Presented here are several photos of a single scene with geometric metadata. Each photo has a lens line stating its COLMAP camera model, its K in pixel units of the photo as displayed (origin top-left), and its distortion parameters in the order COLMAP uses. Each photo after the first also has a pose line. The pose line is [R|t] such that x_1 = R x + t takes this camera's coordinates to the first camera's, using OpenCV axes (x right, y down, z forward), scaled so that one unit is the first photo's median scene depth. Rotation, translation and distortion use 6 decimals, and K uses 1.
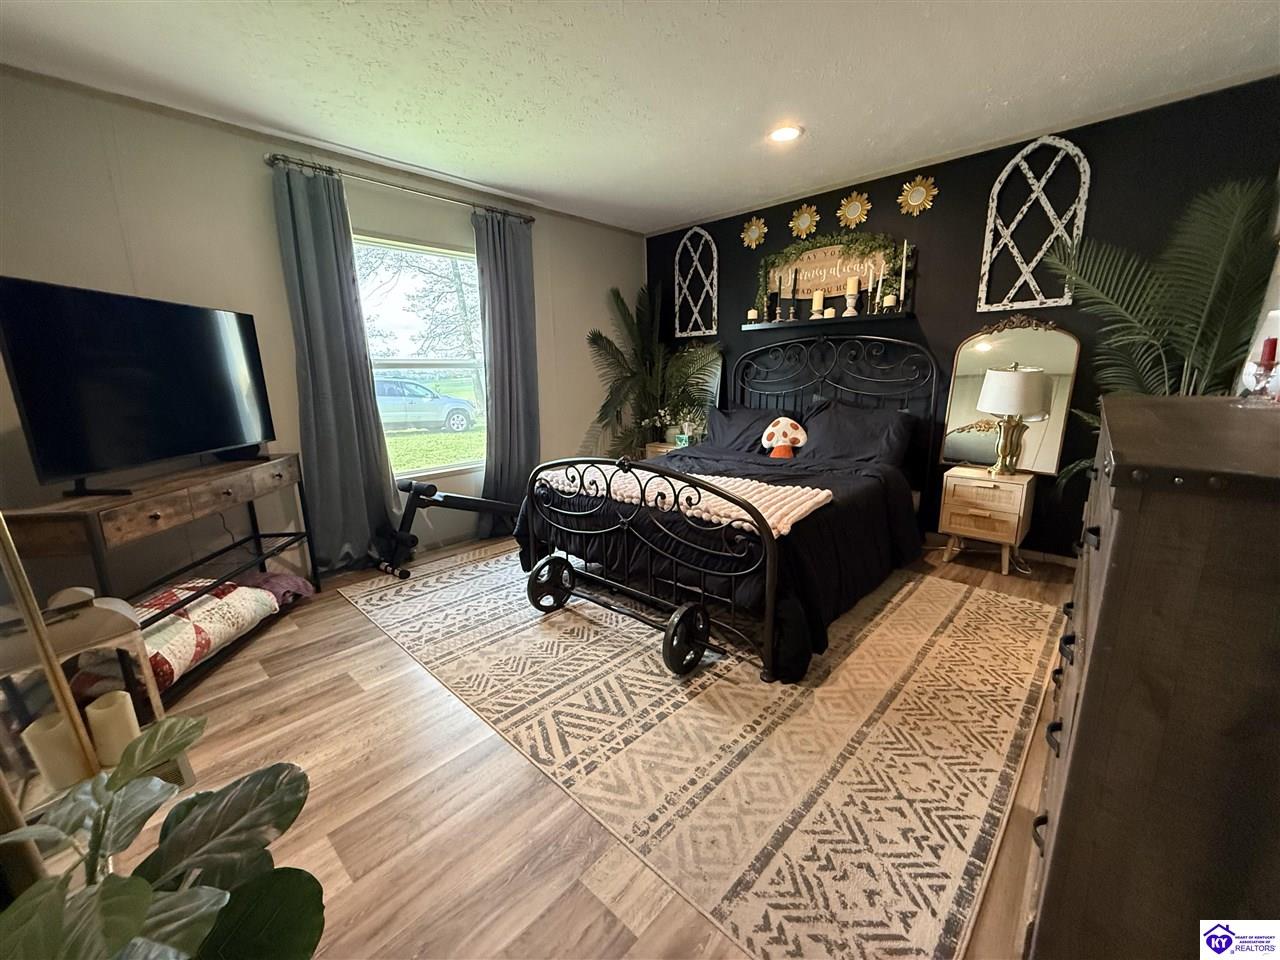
lens RADIAL K [[518.1, 0, 636.4], [0, 518.1, 480.3], [0, 0, 1]] dist [-0.000263, 0.000273]
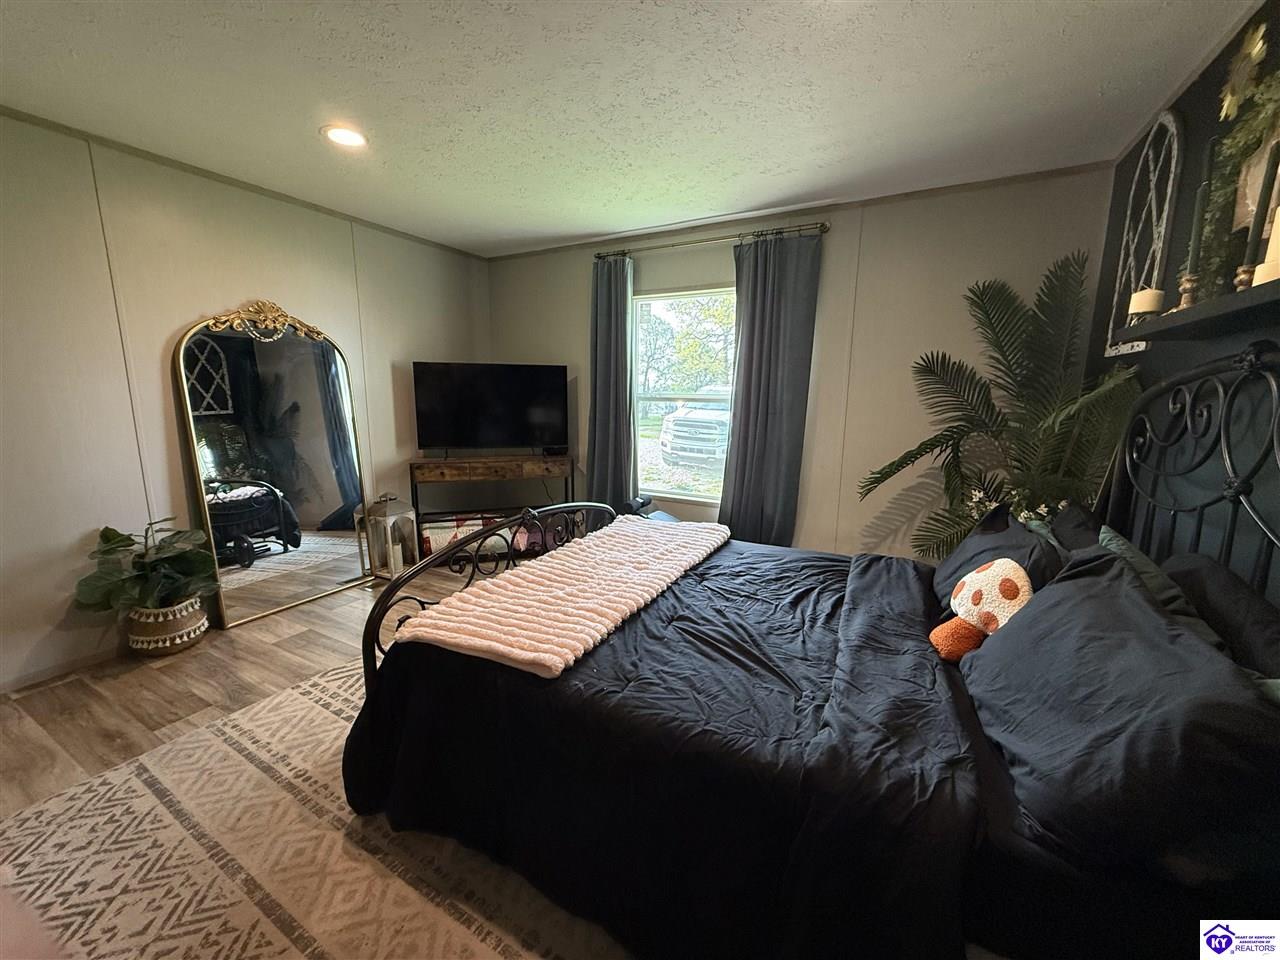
lens RADIAL K [[510.3, 0, 656.3], [0, 510.3, 477.6], [0, 0, 1]] dist [-0.001610, 0.002164]
pose [[0.236872, 0.200597, -0.950606, 1.361839], [-0.203274, 0.967029, 0.153411, -0.449697], [0.950037, 0.156895, 0.269839, 1.415694]]
